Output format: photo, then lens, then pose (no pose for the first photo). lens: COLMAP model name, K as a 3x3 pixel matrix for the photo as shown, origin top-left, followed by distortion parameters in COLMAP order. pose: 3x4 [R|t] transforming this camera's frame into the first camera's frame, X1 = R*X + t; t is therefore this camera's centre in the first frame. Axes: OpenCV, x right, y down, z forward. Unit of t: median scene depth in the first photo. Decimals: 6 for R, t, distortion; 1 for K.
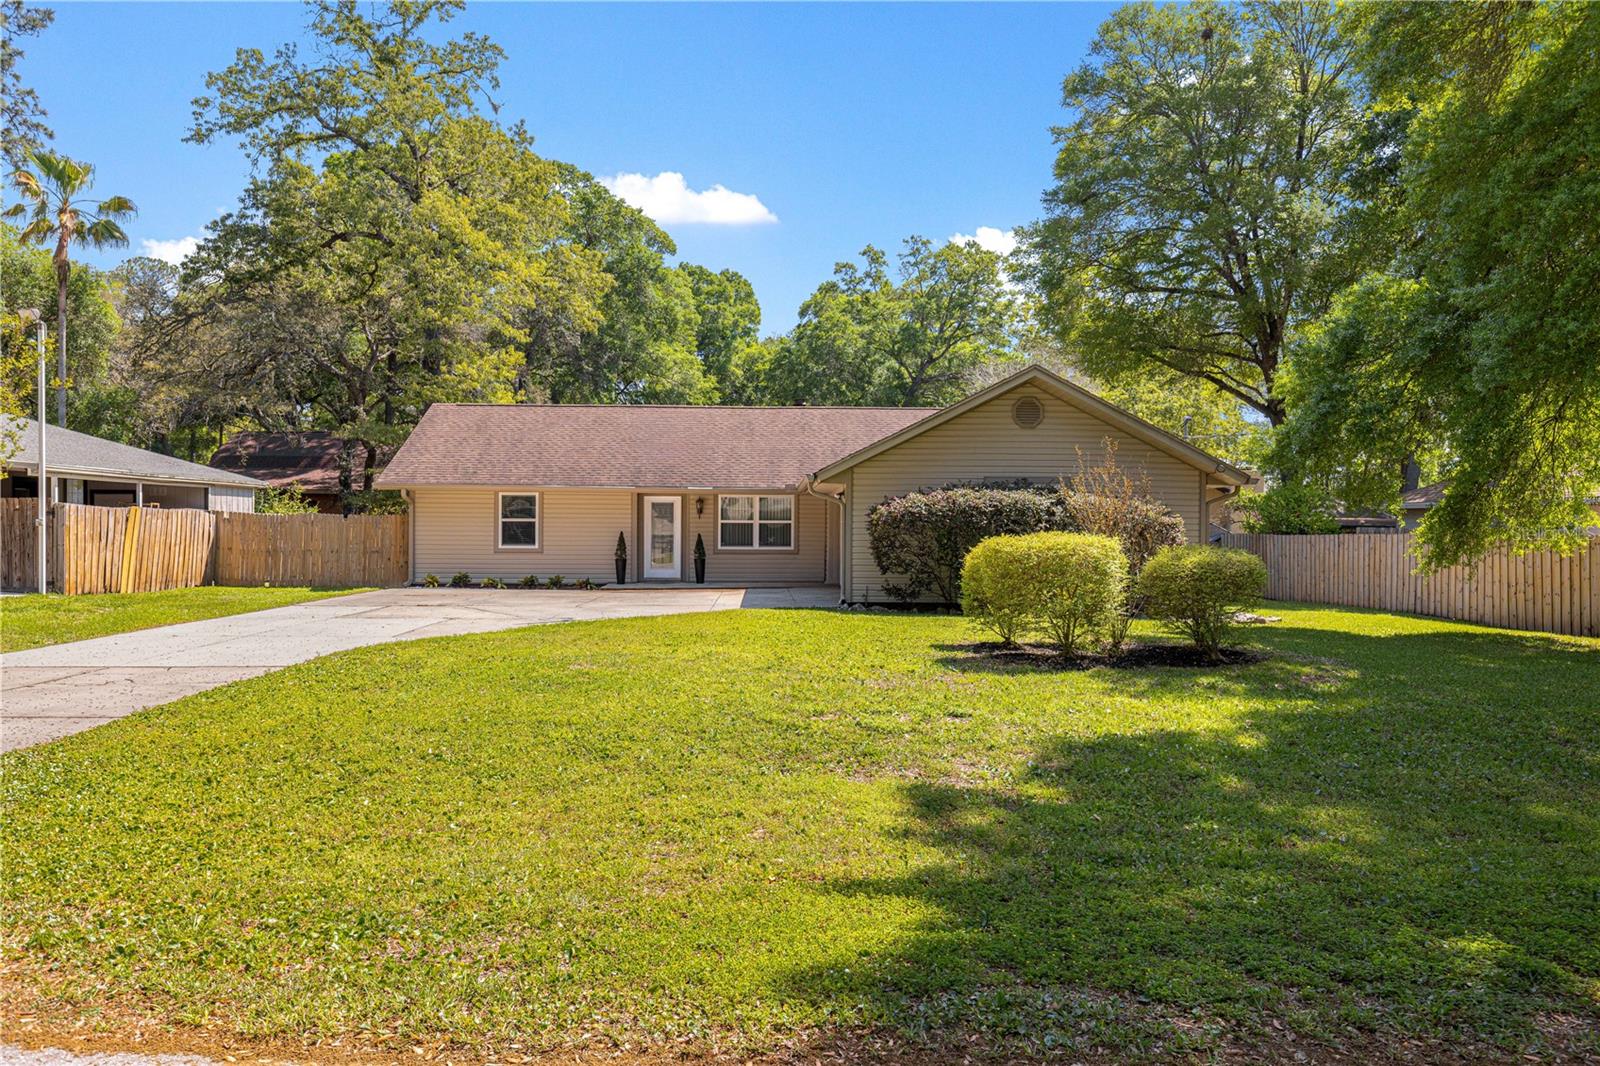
lens RADIAL K [[1180.6, 0, 800.2], [0, 1180.6, 539.1], [0, 0, 1]] dist [0.005310, -0.000359]
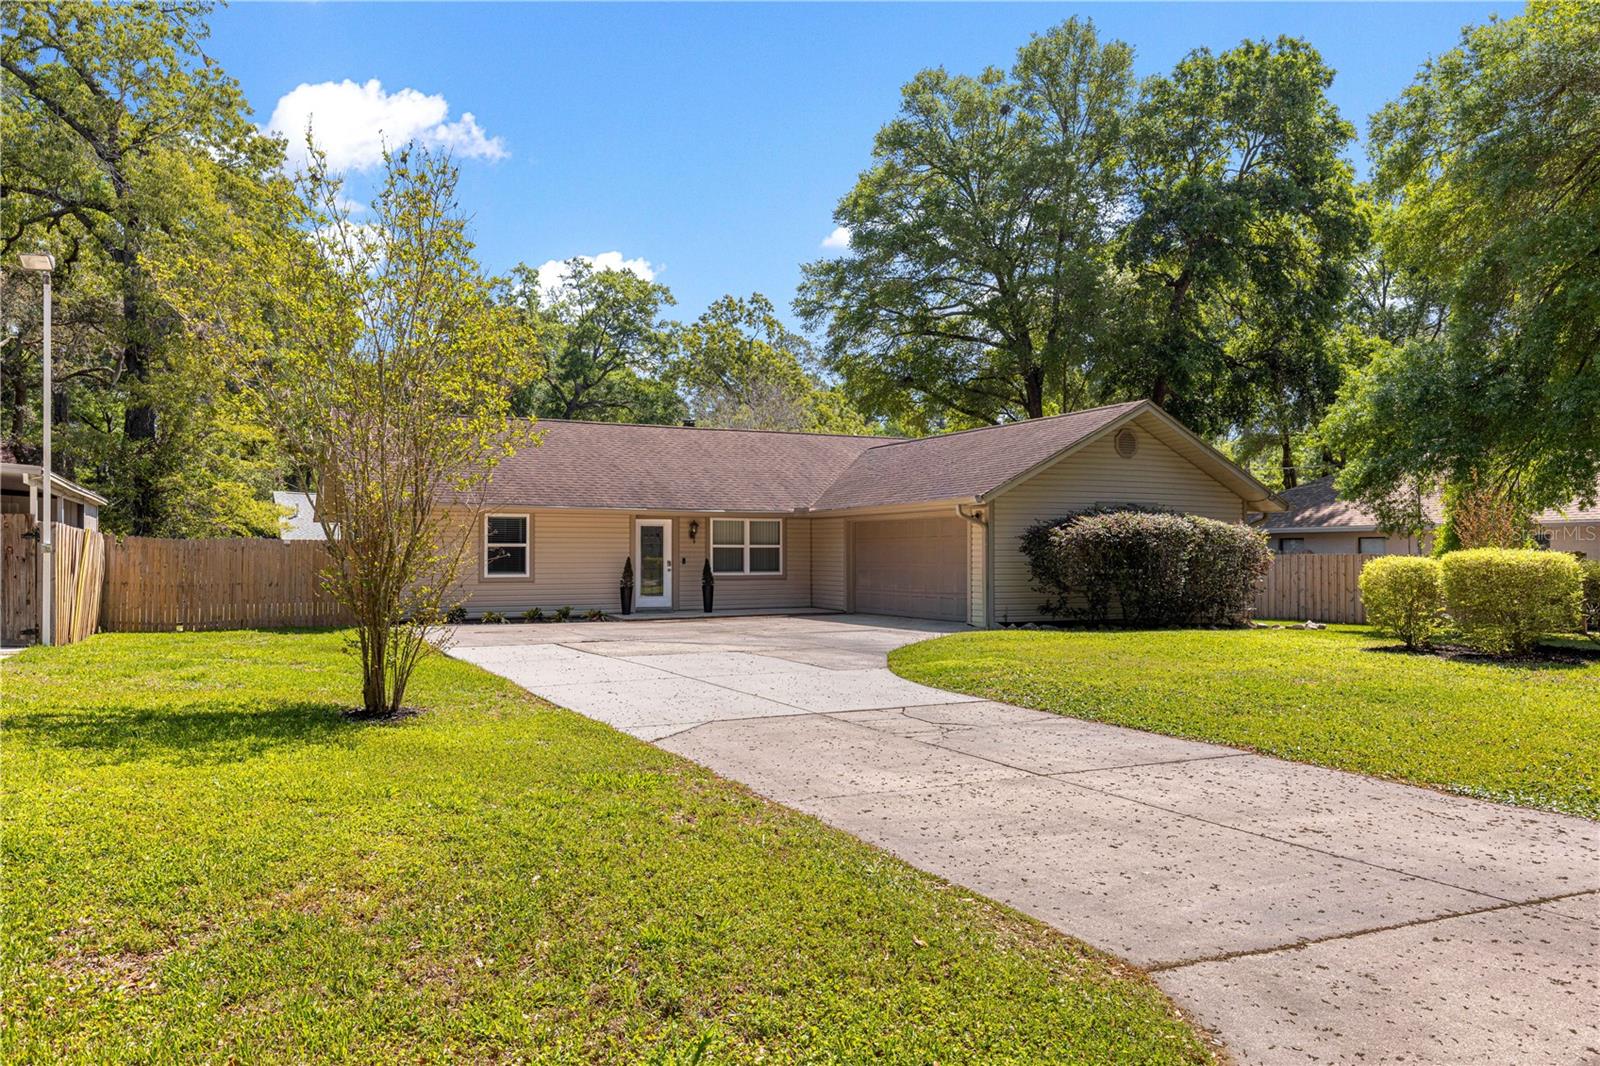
lens RADIAL K [[1162.3, 0, 799.8], [0, 1162.3, 524.3], [0, 0, 1]] dist [0.000935, 0.001243]
pose [[0.918573, 0.002388, 0.395245, -0.376927], [0.010625, 0.999471, -0.030731, -0.002846], [-0.395110, 0.032428, 0.918061, 0.111568]]
